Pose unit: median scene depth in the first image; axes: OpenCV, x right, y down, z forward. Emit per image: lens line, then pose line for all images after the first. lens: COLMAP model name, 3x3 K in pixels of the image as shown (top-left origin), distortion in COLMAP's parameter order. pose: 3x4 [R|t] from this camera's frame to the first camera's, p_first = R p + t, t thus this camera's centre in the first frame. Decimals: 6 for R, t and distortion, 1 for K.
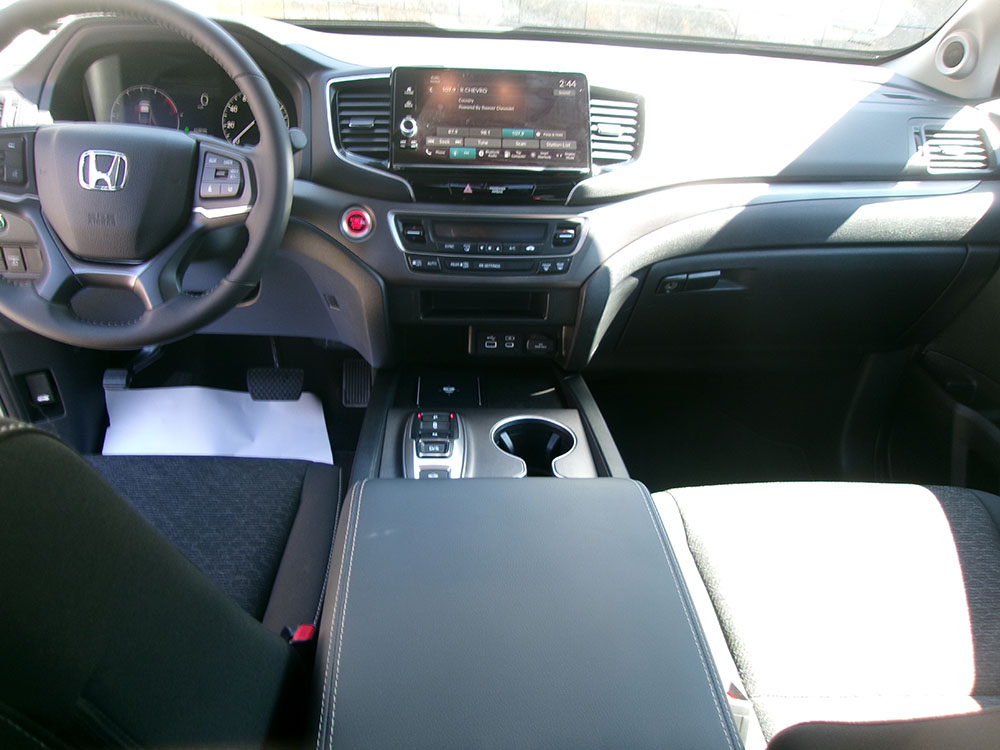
lens RADIAL K [[784.0, 0, 517.8], [0, 784.0, 376.4], [0, 0, 1]] dist [0.005920, 0.001635]
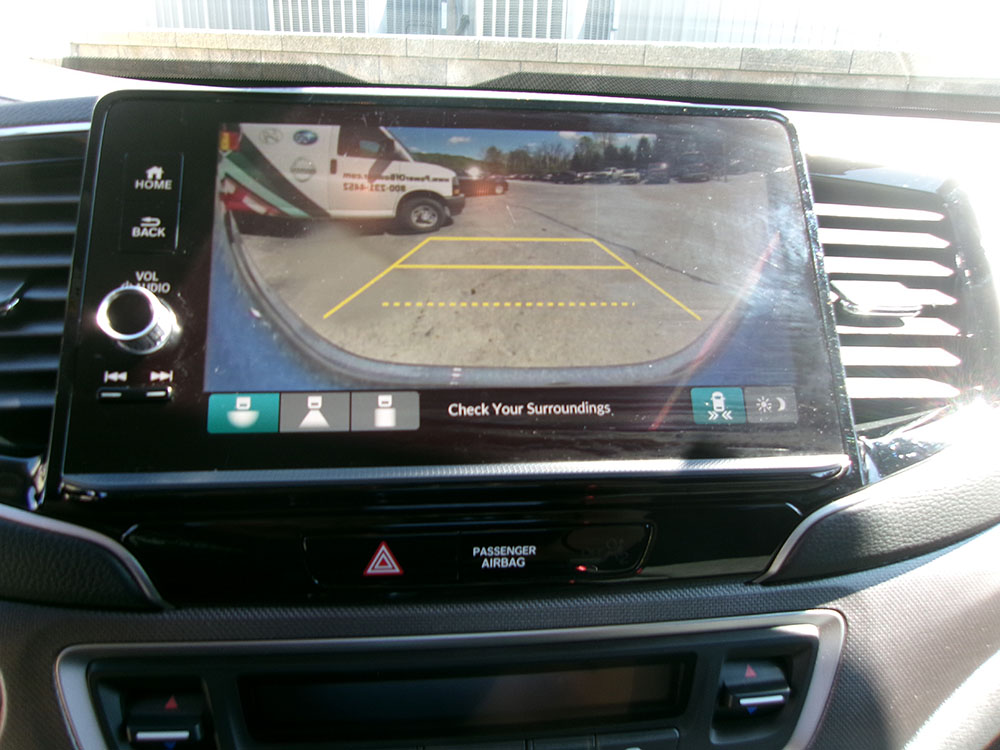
lens RADIAL K [[762.5, 0, 495.8], [0, 762.5, 374.8], [0, 0, 1]] dist [-0.000922, 0.008853]
pose [[0.998932, -0.024273, 0.039327, -0.036085], [0.028990, 0.991834, -0.124194, -0.262110], [-0.035991, 0.125201, 0.991478, 0.747117]]
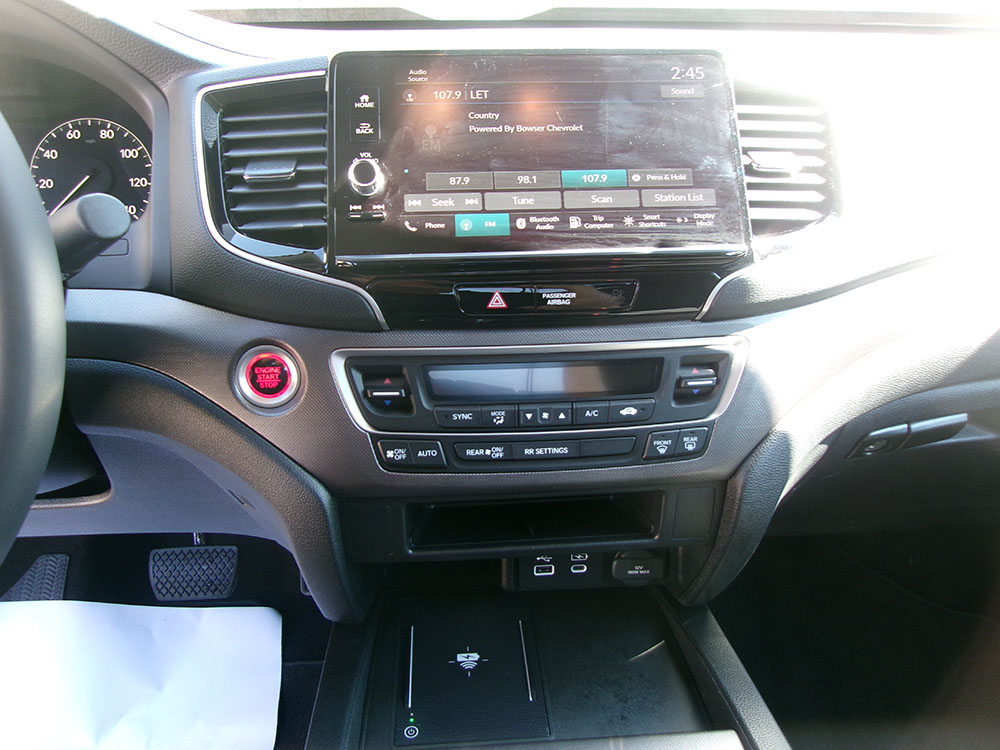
lens RADIAL K [[784.0, 0, 517.8], [0, 784.0, 376.4], [0, 0, 1]] dist [0.005920, 0.001635]
pose [[0.998952, -0.045612, 0.003815, -0.054121], [0.045720, 0.998306, -0.035970, -0.172949], [-0.002167, 0.036107, 0.999346, 0.522470]]
